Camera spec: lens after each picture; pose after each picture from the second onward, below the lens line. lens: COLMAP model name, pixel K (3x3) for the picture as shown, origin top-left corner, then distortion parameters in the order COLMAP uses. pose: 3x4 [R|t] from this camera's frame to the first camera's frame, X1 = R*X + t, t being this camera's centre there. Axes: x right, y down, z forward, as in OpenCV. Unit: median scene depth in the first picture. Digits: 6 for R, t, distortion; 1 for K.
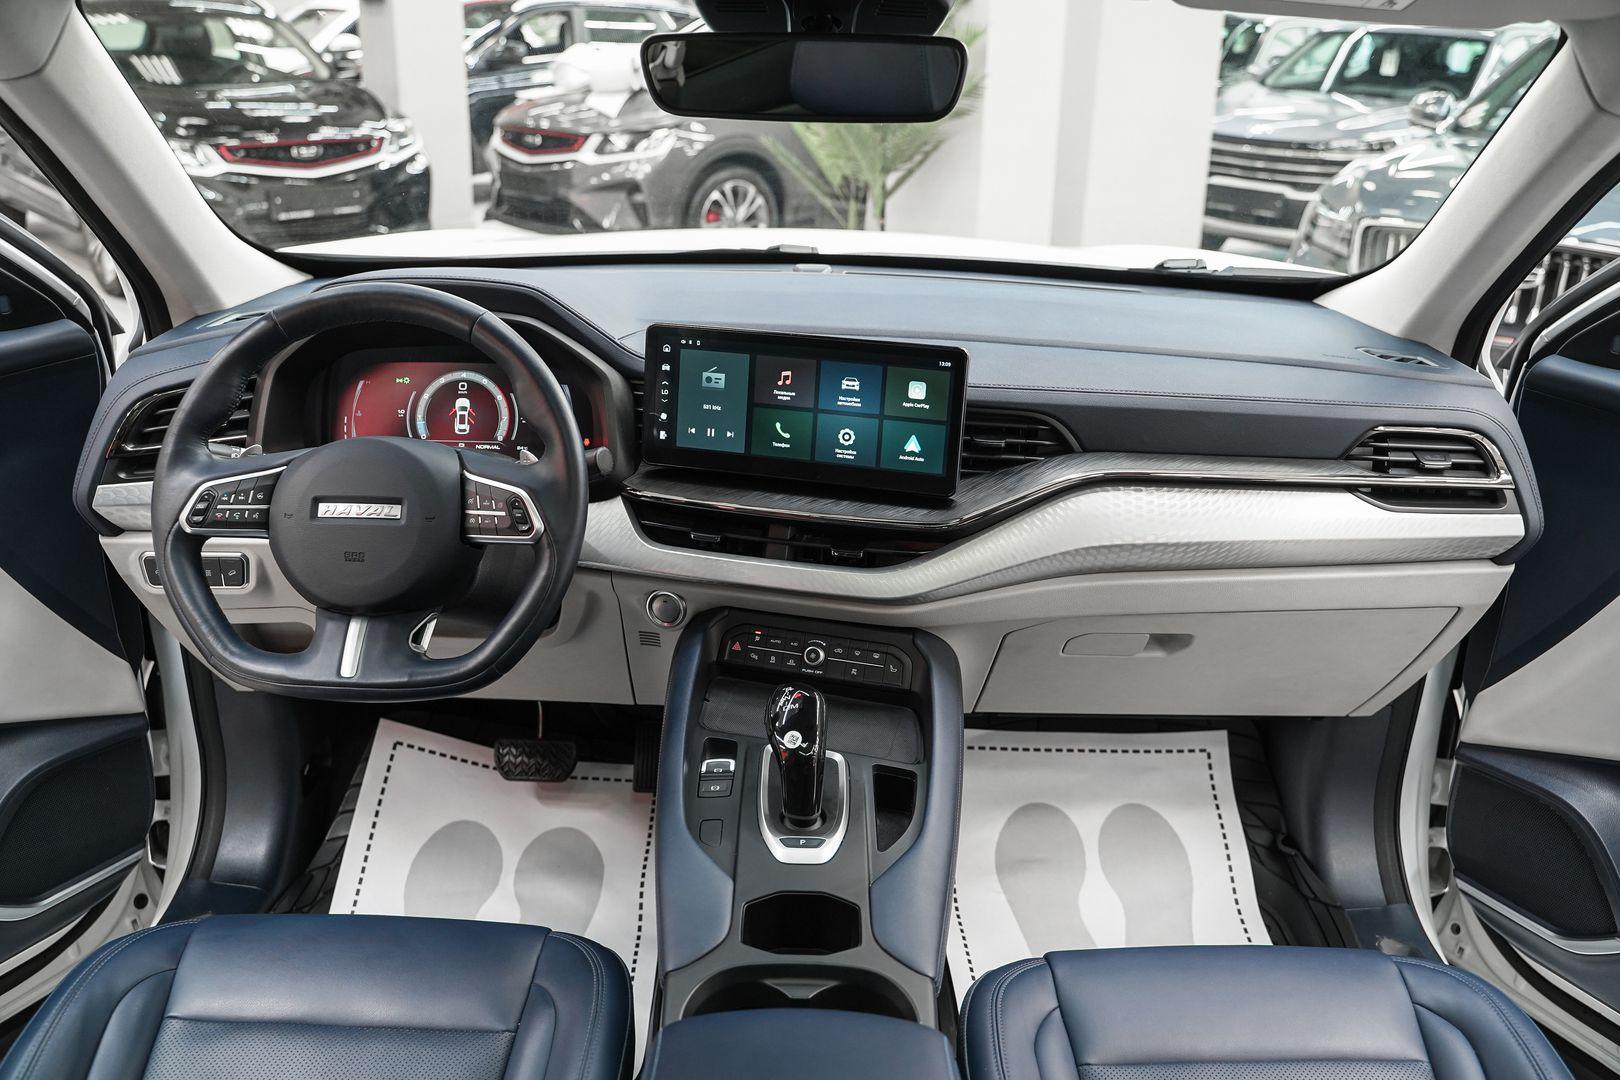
lens RADIAL K [[1315.2, 0, 810.0], [0, 1315.2, 540.0], [0, 0, 1]] dist [-0.092794, 0.012100]
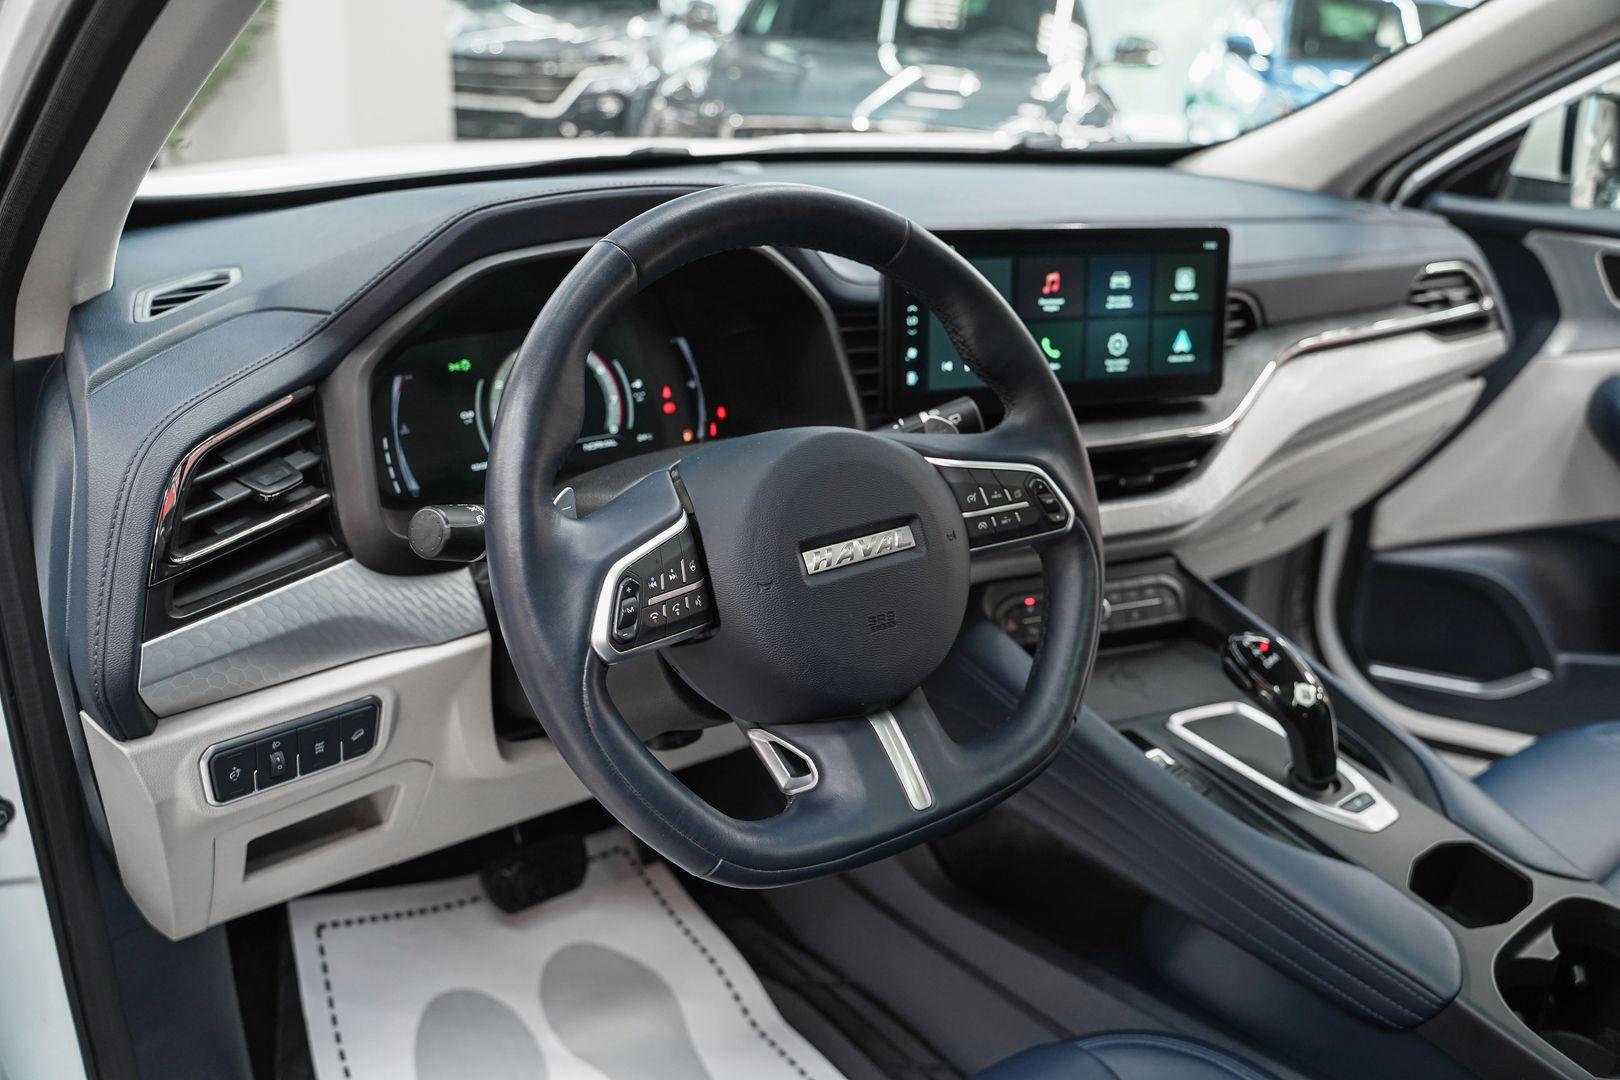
lens RADIAL K [[1304.1, 0, 810.0], [0, 1304.1, 540.0], [0, 0, 1]] dist [-0.104958, 0.072205]
pose [[0.791994, -0.223854, 0.568009, -0.609008], [0.193985, 0.974412, 0.113538, -0.086466], [-0.578891, 0.020264, 0.815153, 0.430844]]
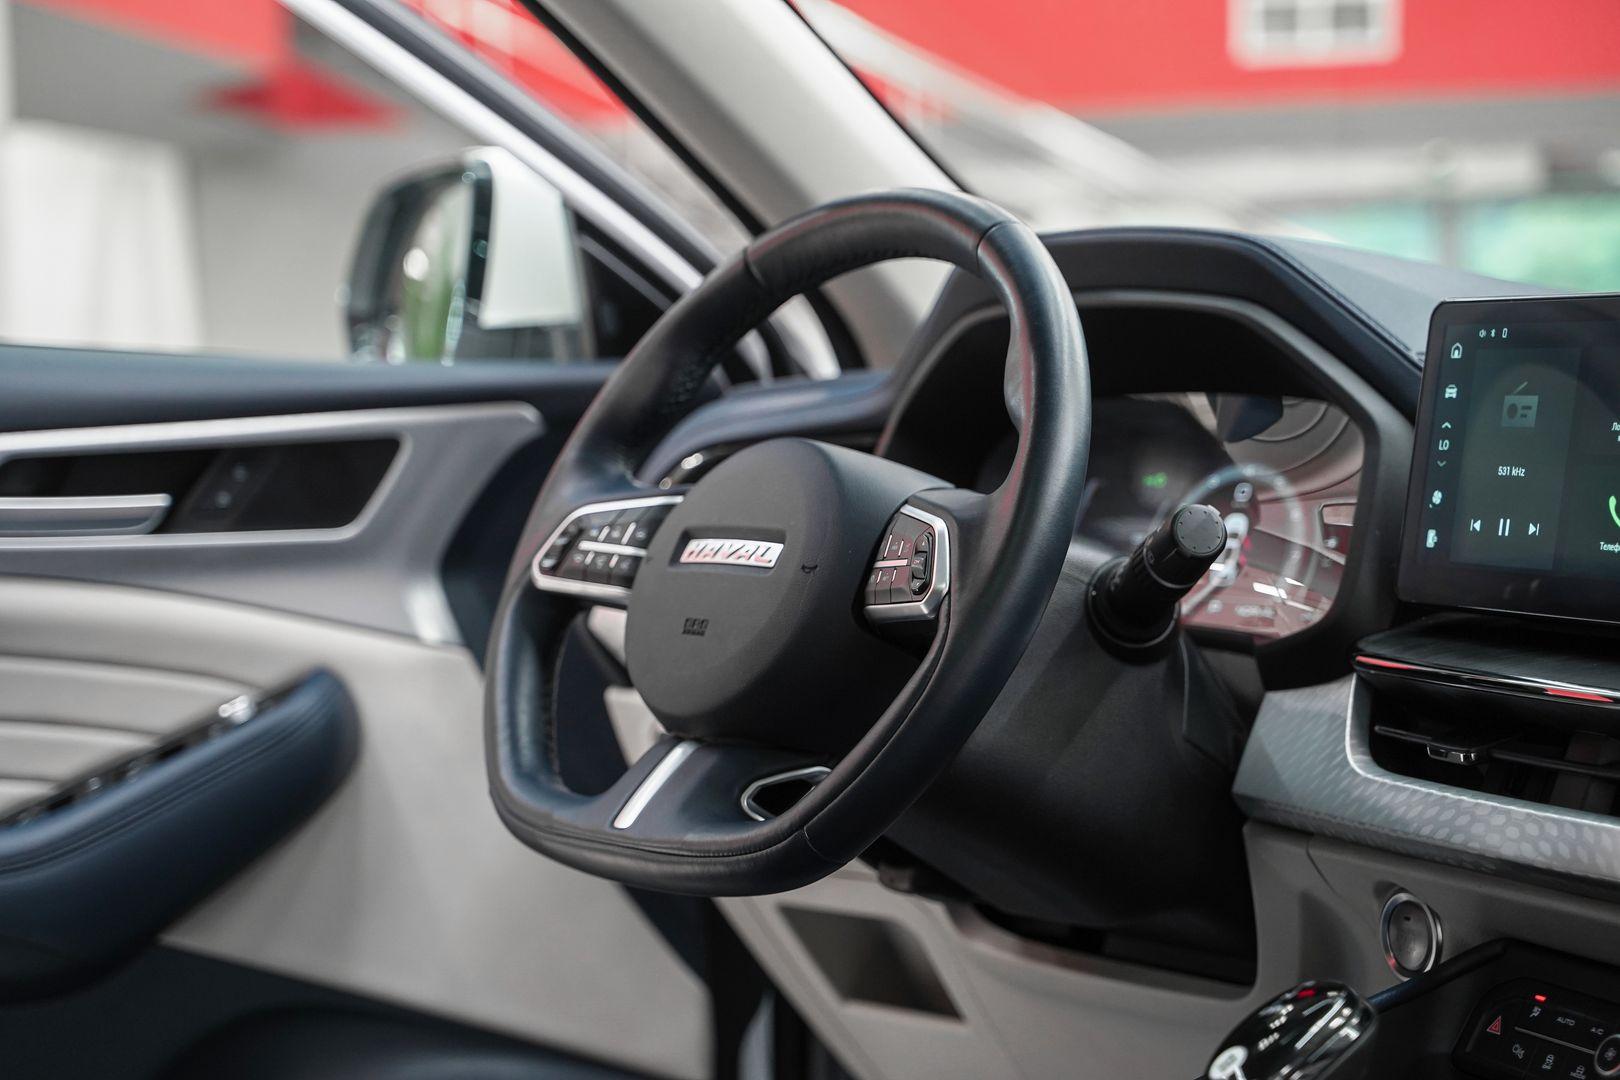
lens RADIAL K [[3213.3, 0, 810.0], [0, 3213.3, 540.0], [0, 0, 1]] dist [0.285194, 0.516167]
pose [[0.647511, 0.010812, -0.761979, 0.618465], [-0.248895, 0.948065, -0.198053, 0.201482], [0.720264, 0.317894, 0.616574, 0.144713]]
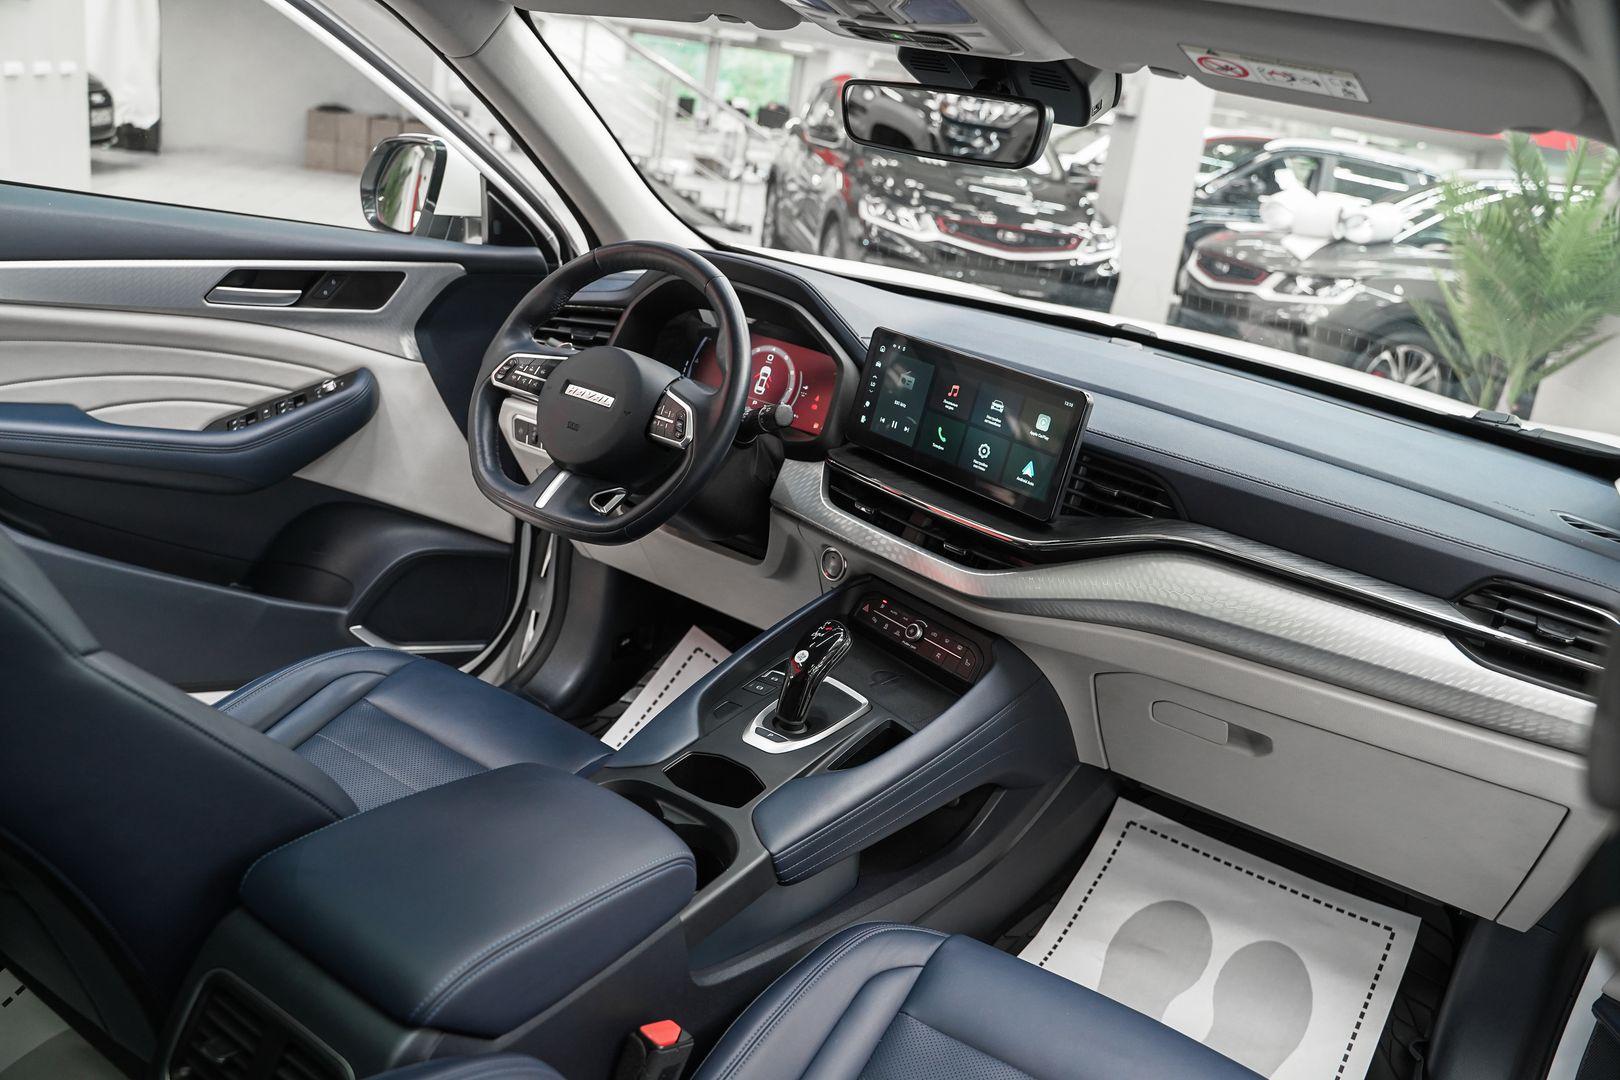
lens RADIAL K [[1304.1, 0, 810.0], [0, 1304.1, 540.0], [0, 0, 1]] dist [-0.104958, 0.072205]
pose [[0.826564, 0.269669, -0.494035, 0.468391], [-0.314269, 0.949303, -0.007623, 0.049462], [0.466934, 0.161561, 0.869408, -0.037241]]
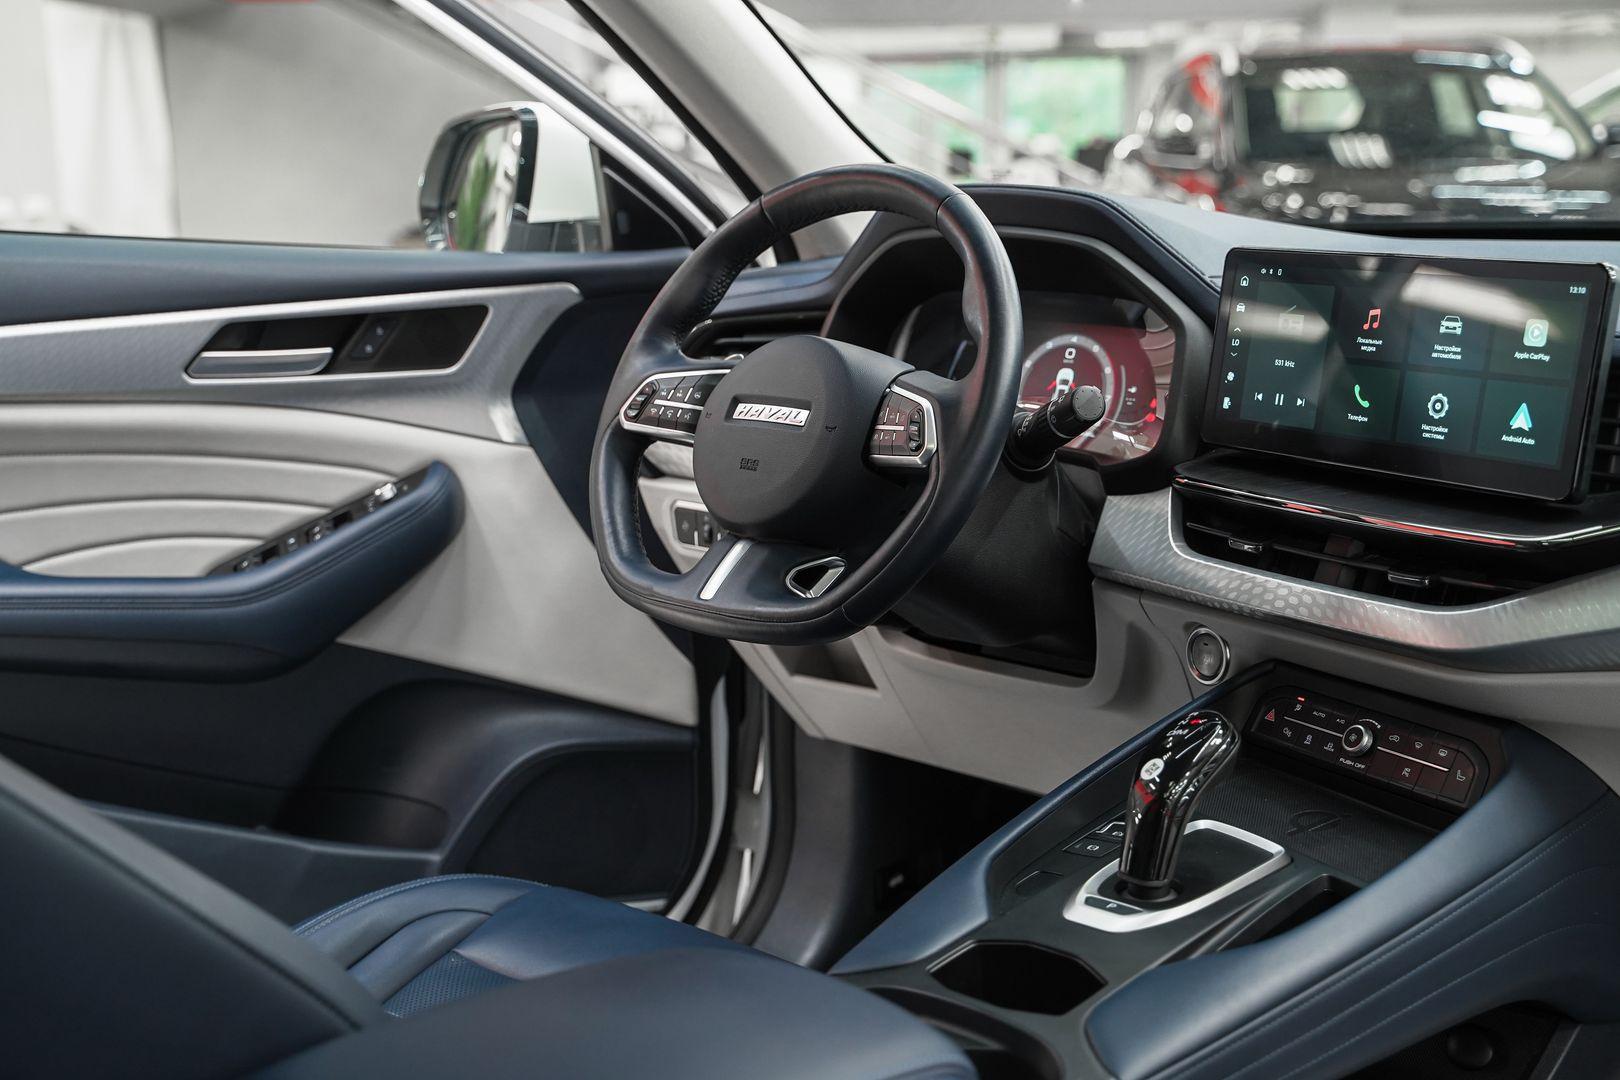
lens RADIAL K [[2100.4, 0, 810.0], [0, 2100.4, 540.0], [0, 0, 1]] dist [0.056696, 0.053325]
pose [[0.730890, 0.096251, -0.675674, 0.505952], [-0.221893, 0.969733, -0.101886, 0.160077], [0.645417, 0.224395, 0.730126, 0.037931]]
